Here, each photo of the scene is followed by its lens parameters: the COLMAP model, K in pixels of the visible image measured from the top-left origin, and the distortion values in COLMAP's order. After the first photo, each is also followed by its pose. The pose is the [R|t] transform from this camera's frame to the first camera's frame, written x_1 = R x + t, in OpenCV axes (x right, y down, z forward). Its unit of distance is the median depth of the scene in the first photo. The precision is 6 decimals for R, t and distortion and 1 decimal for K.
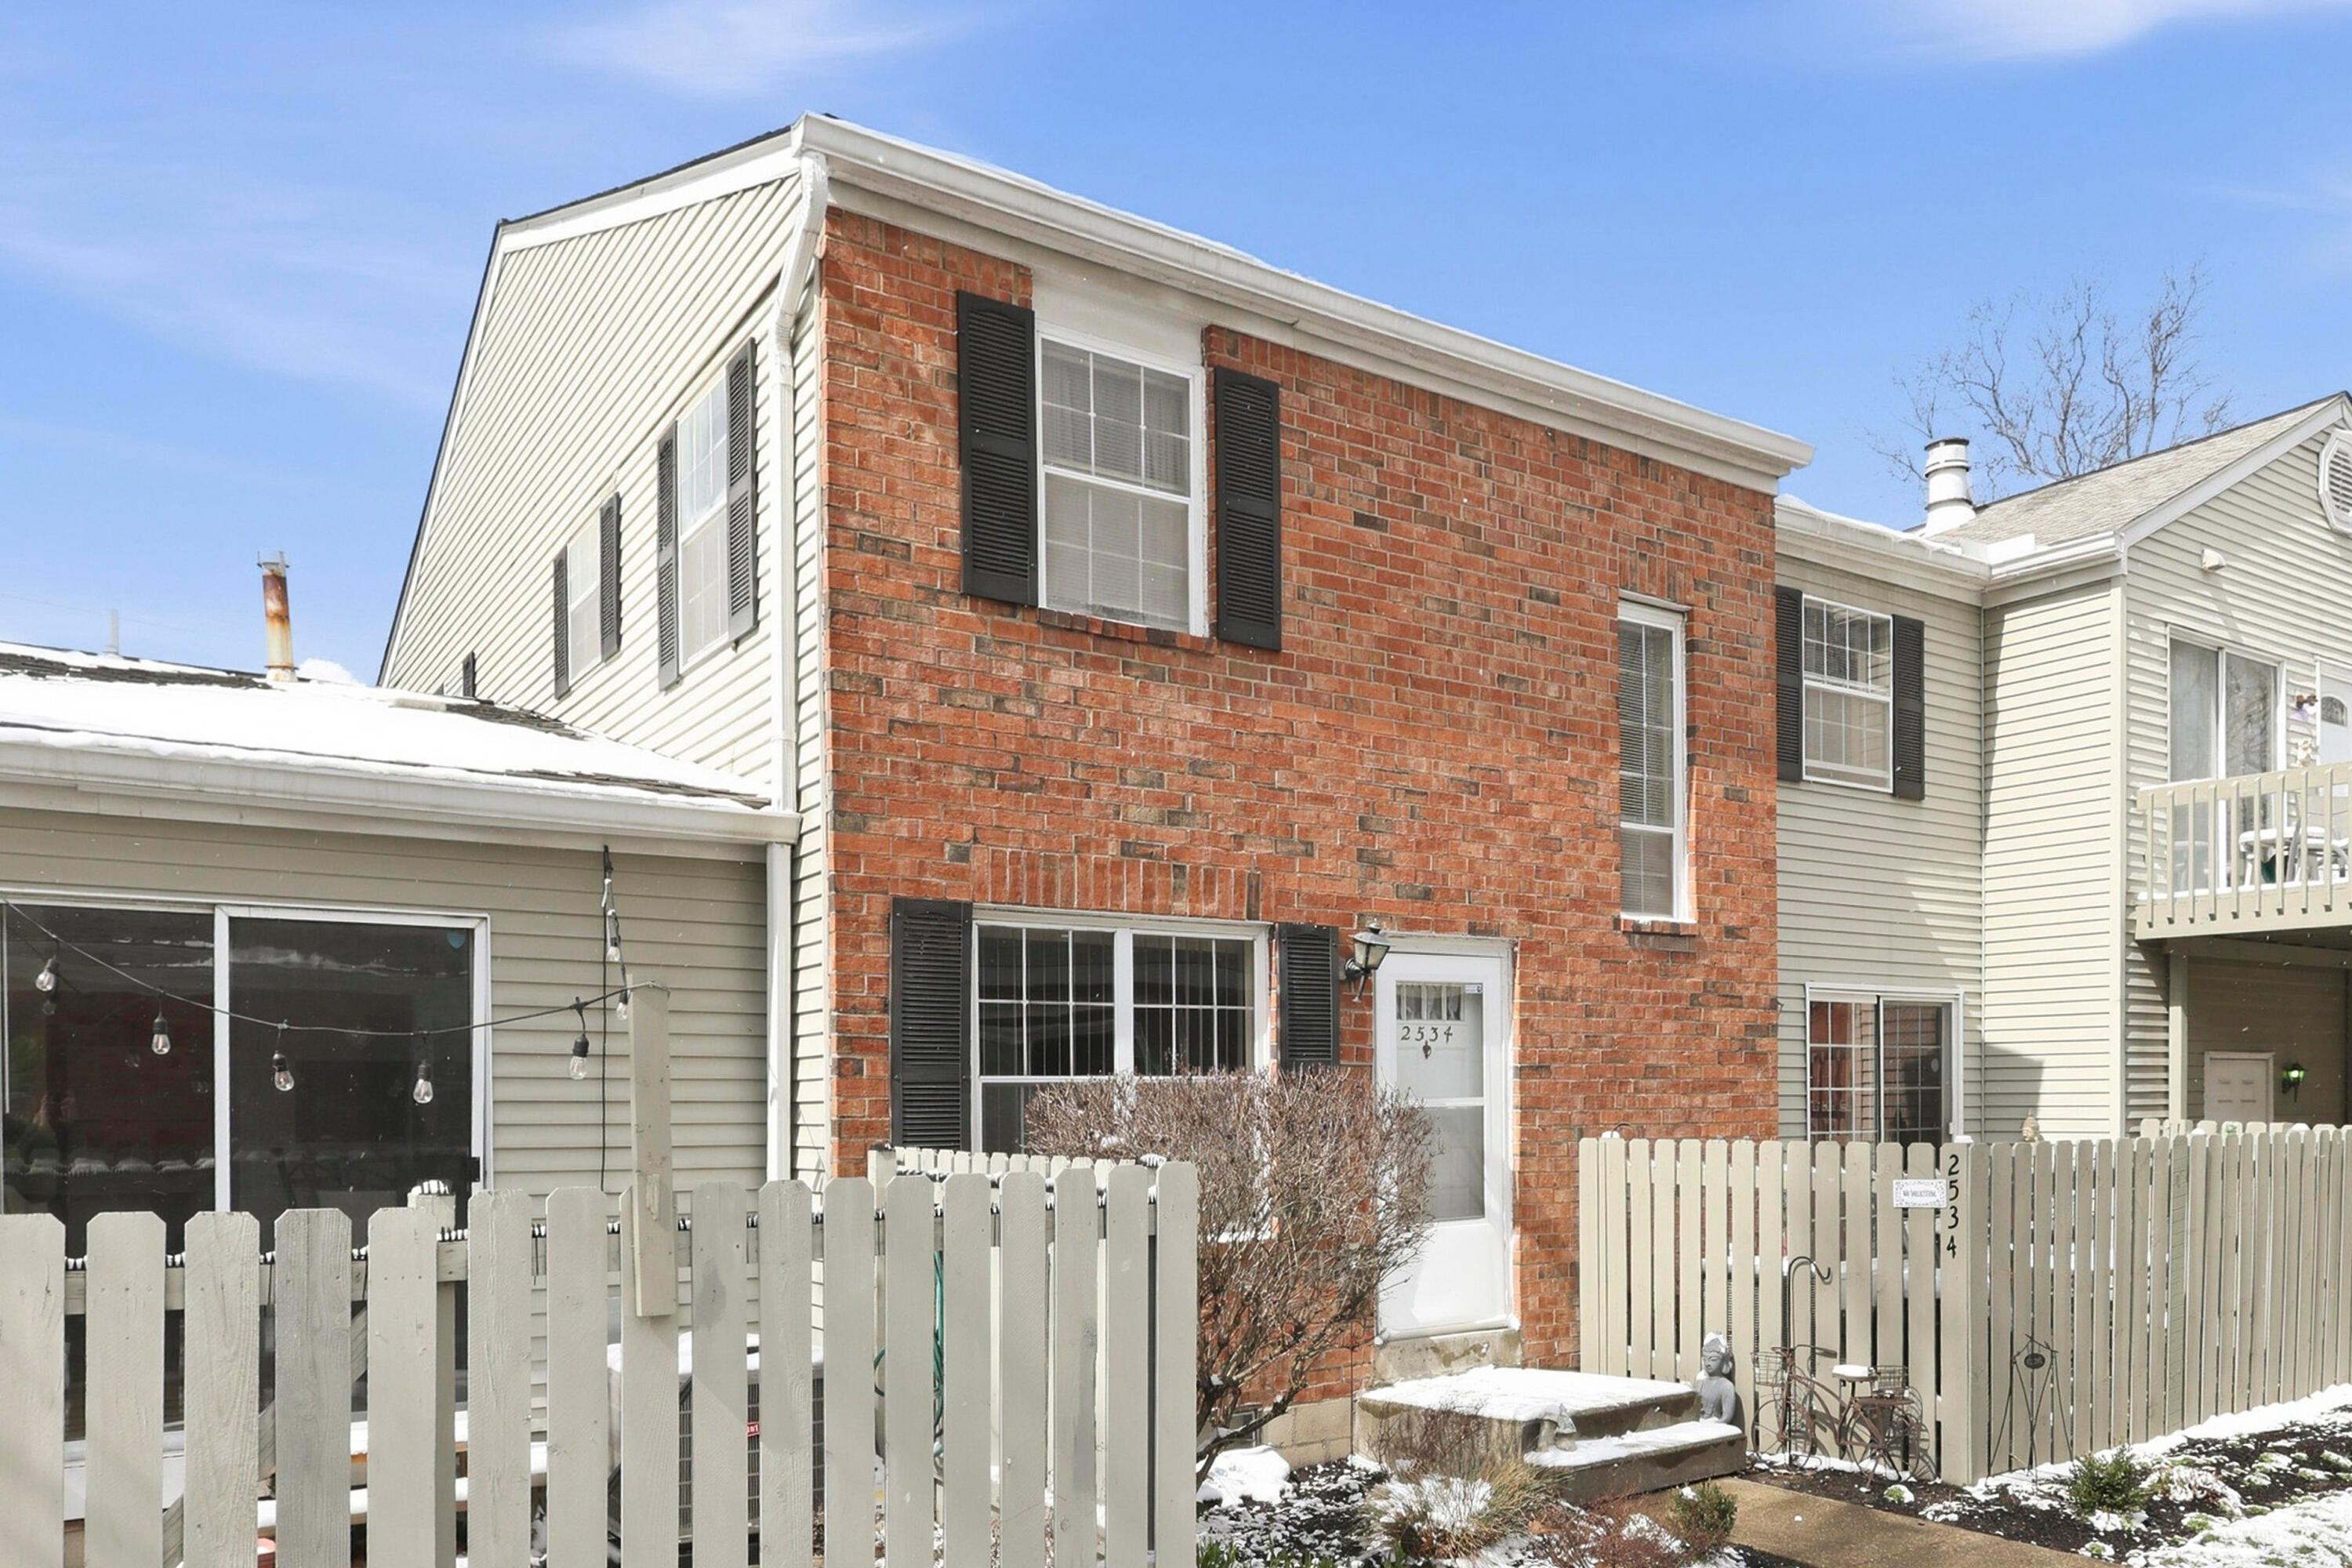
lens RADIAL K [[1631.0, 0, 1388.8], [0, 1631.0, 1140.2], [0, 0, 1]] dist [0.001046, 0.000053]
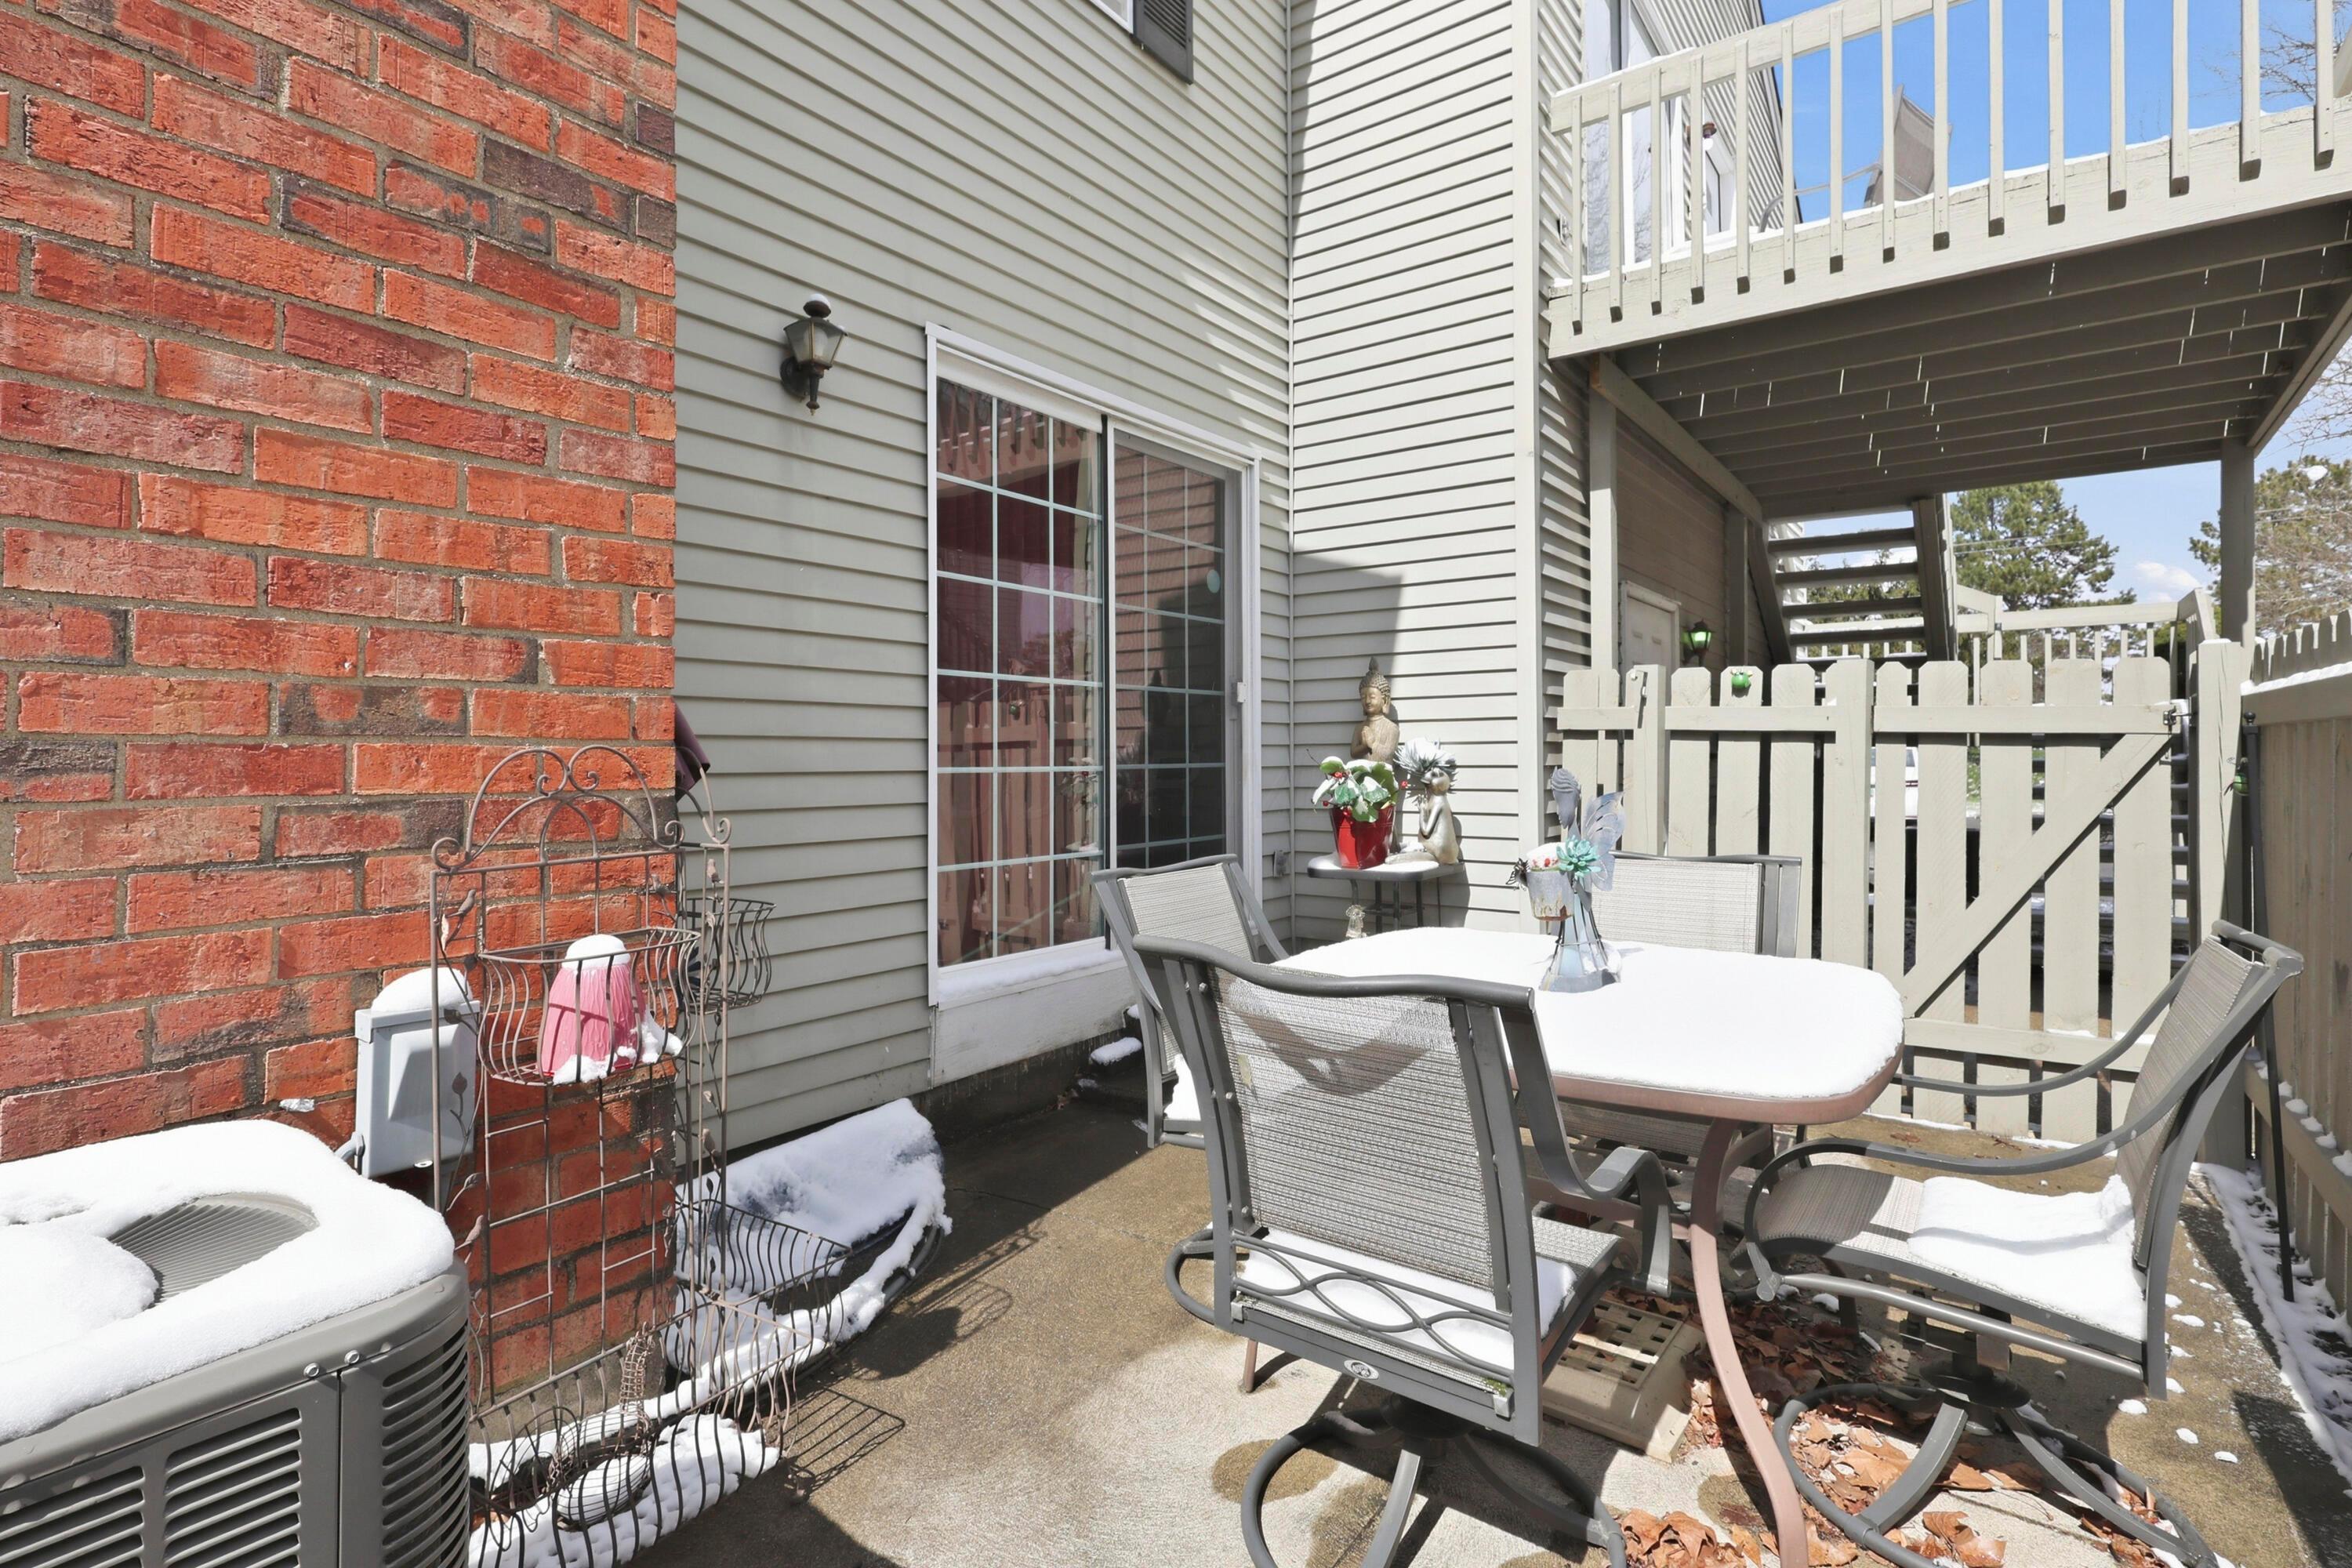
lens RADIAL K [[1107.4, 0, 1236.9], [0, 1107.4, 740.4], [0, 0, 1]] dist [0.001455, -0.000037]
pose [[0.945383, 0.018243, 0.325451, 0.295846], [-0.005577, 0.999192, -0.039808, 0.032140], [-0.325915, 0.035819, 0.944720, 0.861355]]
